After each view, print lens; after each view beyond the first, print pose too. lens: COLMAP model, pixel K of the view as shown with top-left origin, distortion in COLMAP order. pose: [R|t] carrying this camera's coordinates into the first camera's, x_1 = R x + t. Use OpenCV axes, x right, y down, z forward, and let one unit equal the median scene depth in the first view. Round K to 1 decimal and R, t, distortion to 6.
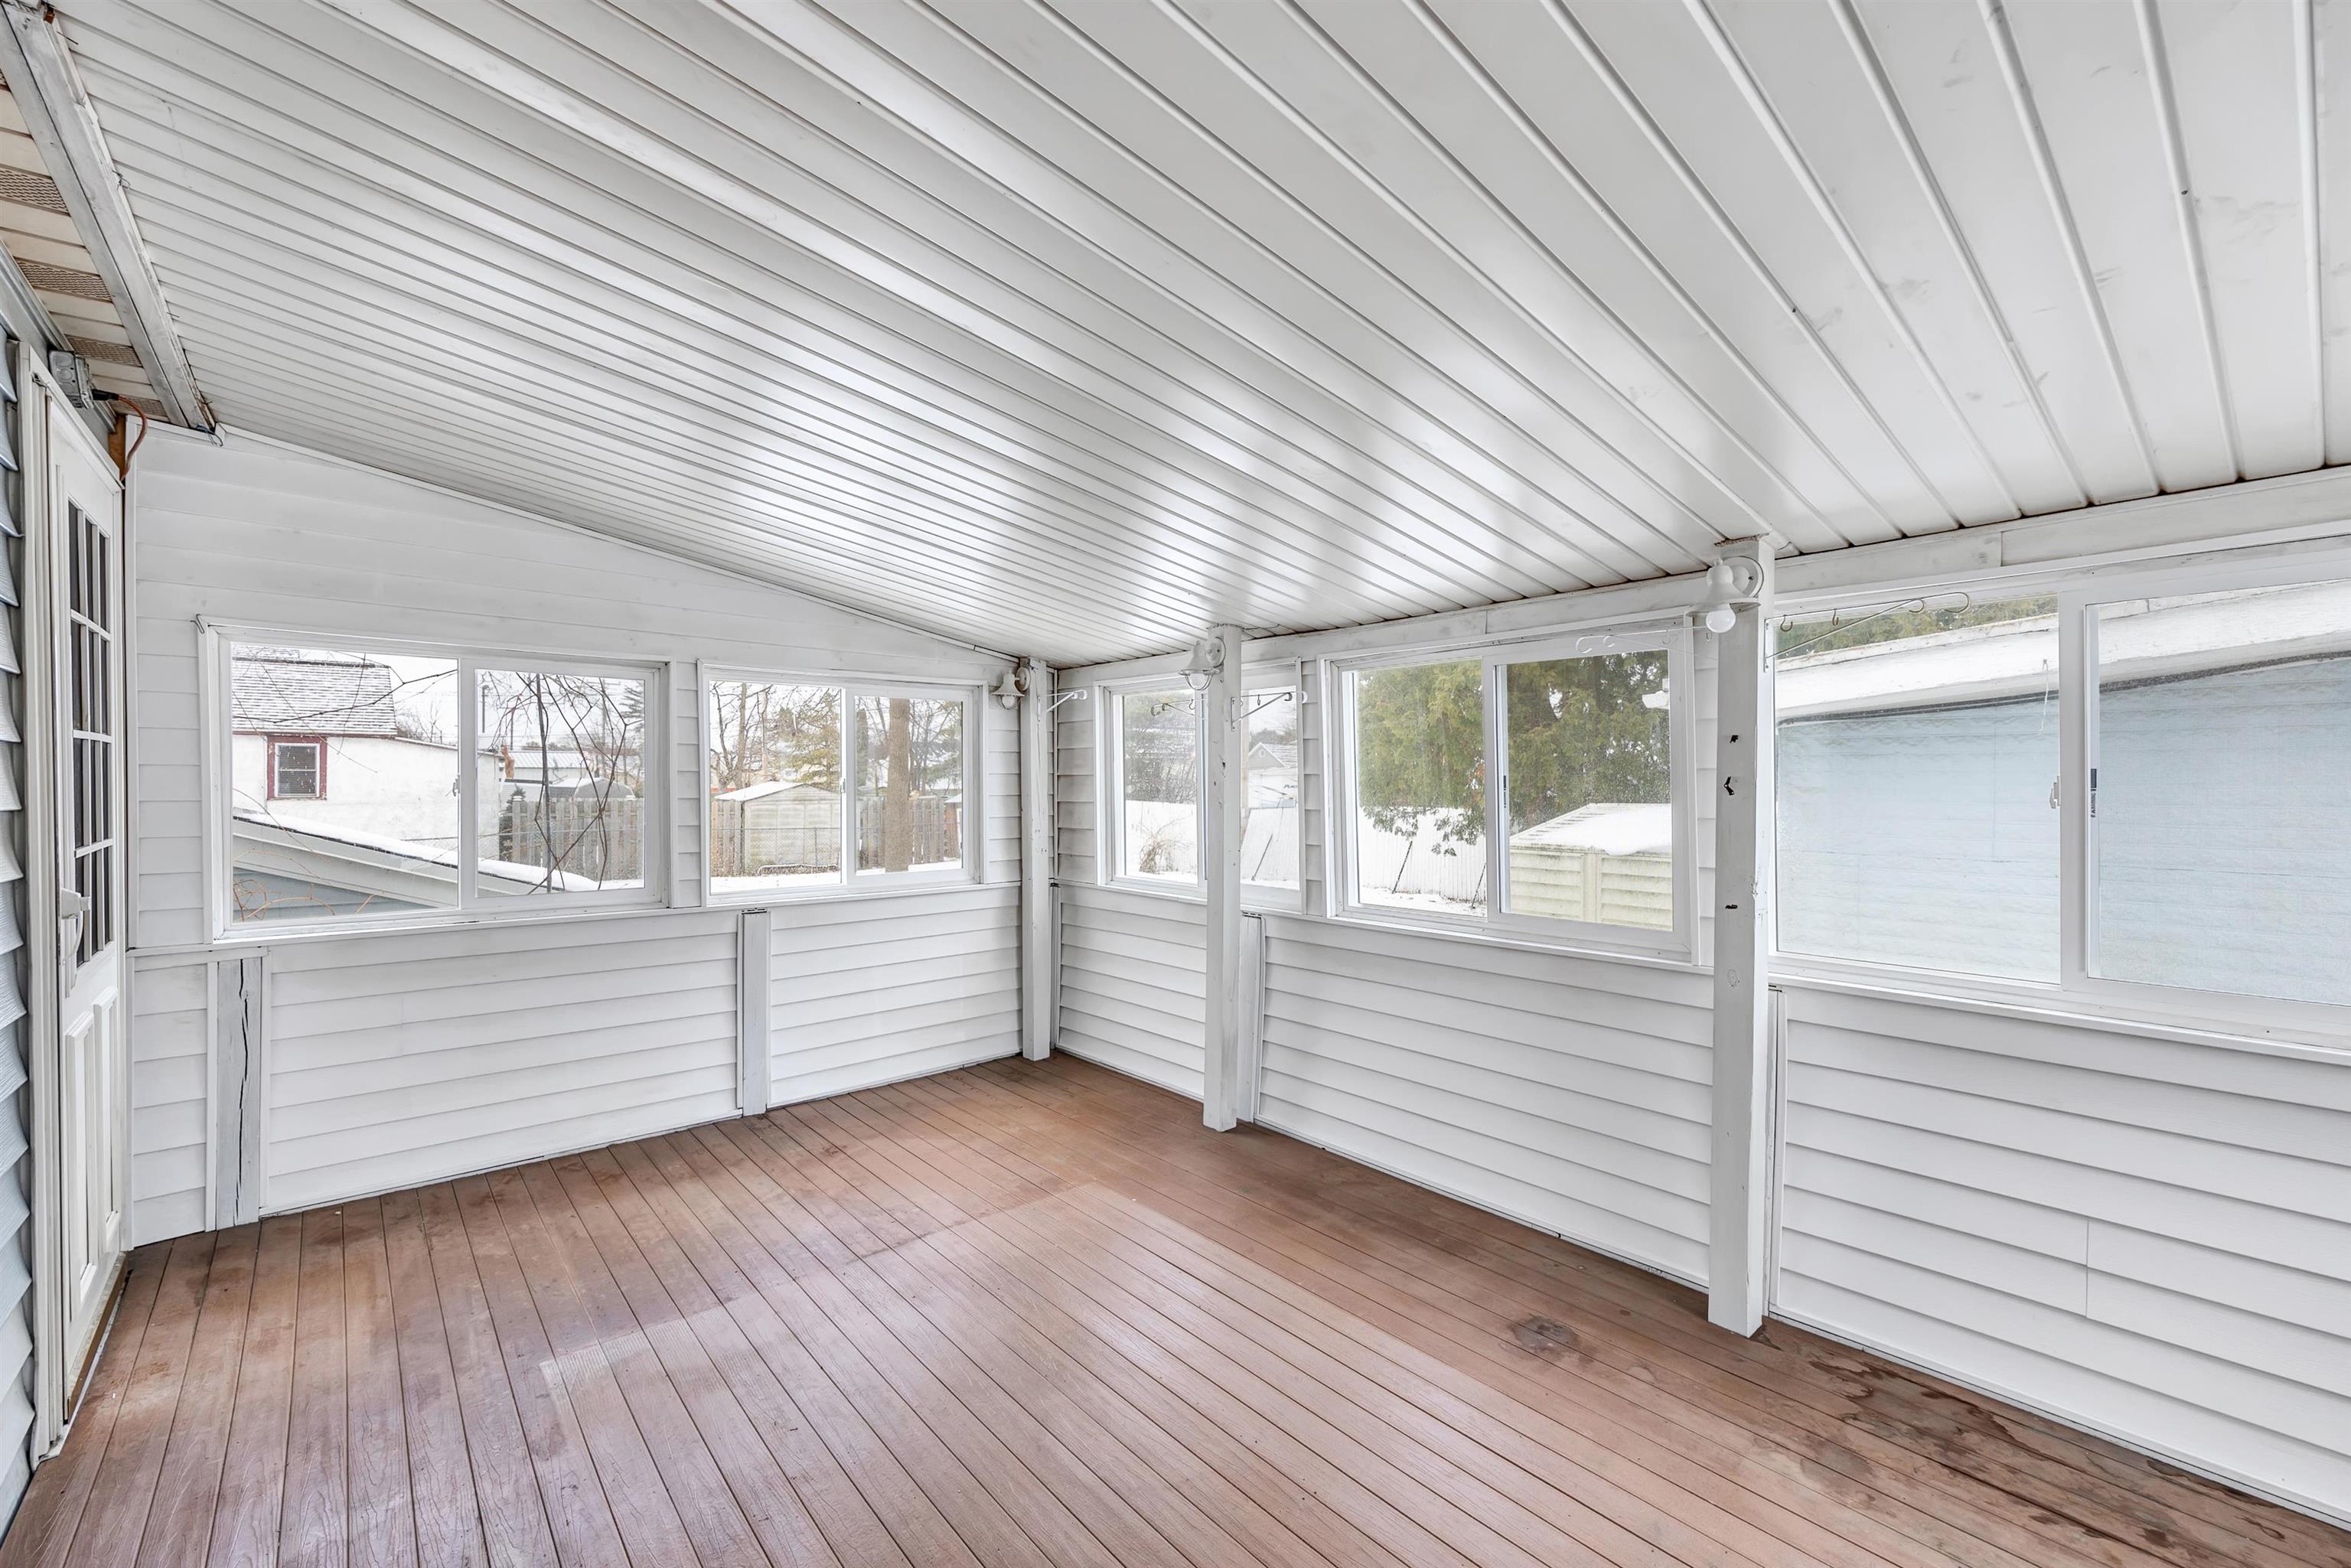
lens RADIAL K [[969.9, 0, 1175.5], [0, 969.9, 784.0], [0, 0, 1]] dist [0.001879, 0.000346]
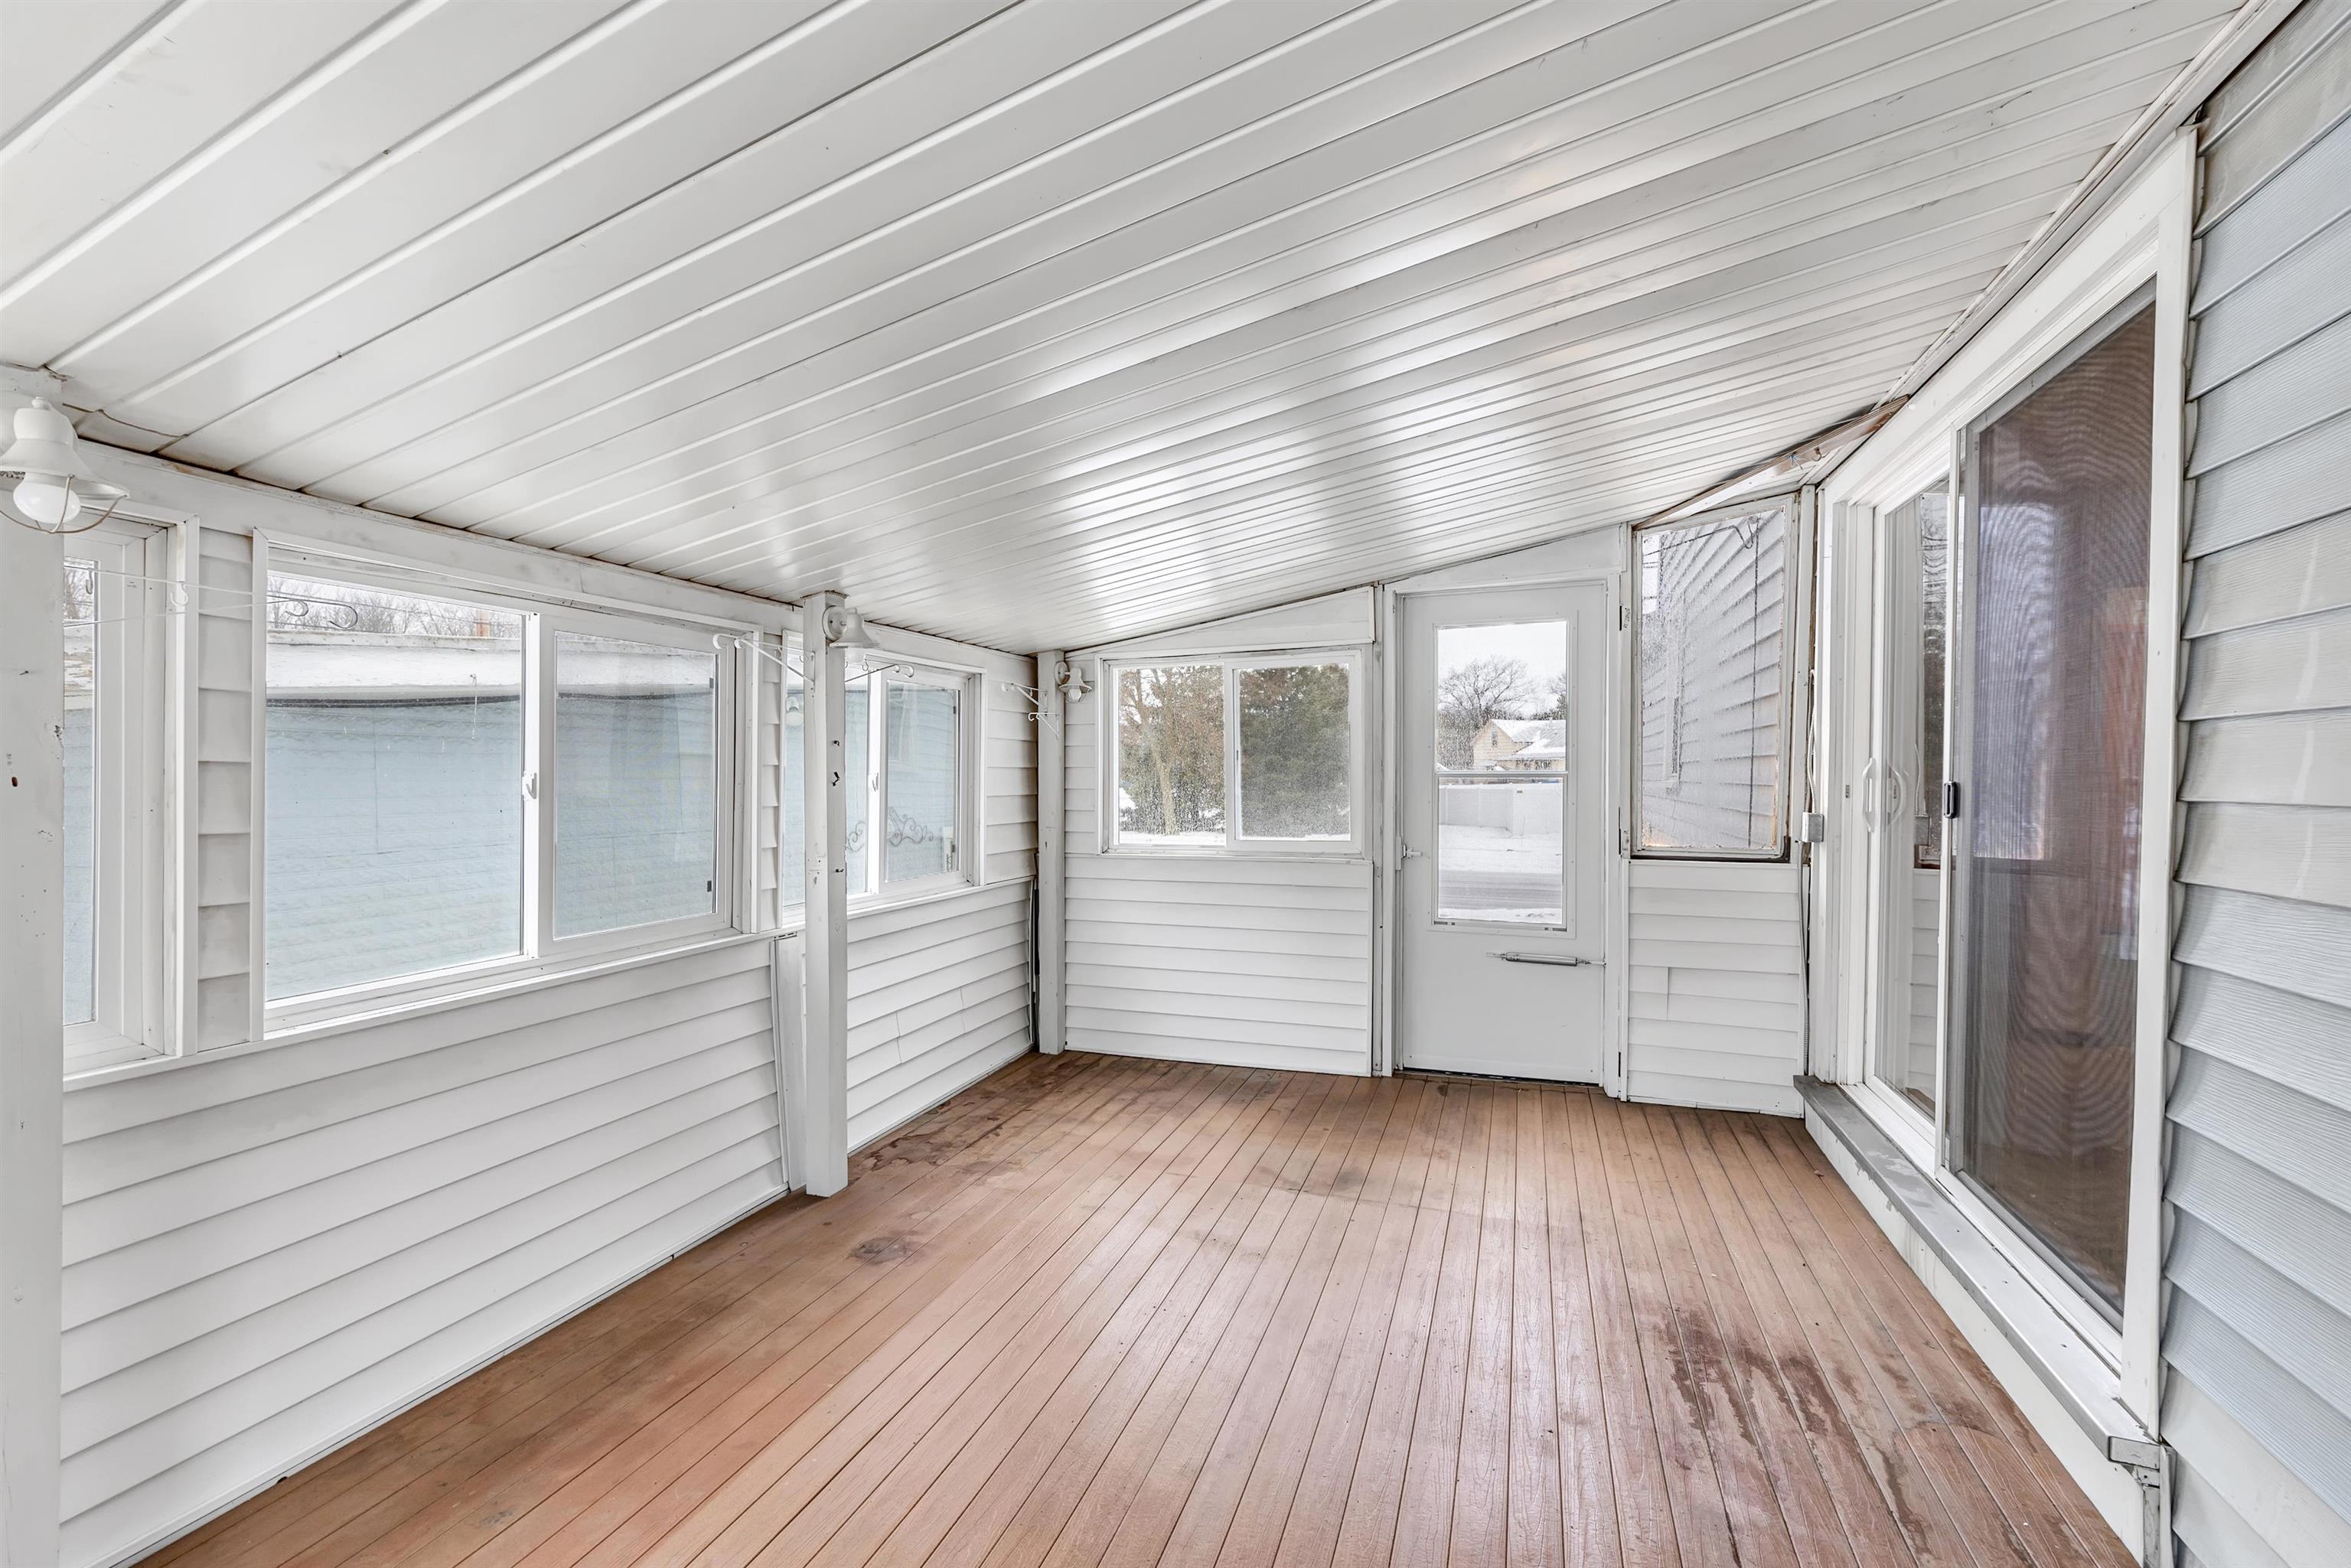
lens RADIAL K [[949.9, 0, 1131.3], [0, 949.9, 785.1], [0, 0, 1]] dist [0.000021, 0.000014]
pose [[-0.449104, -0.006490, 0.893456, -0.728275], [0.008108, 0.999903, 0.011340, 0.000095], [-0.893442, 0.012337, -0.449008, 1.173560]]
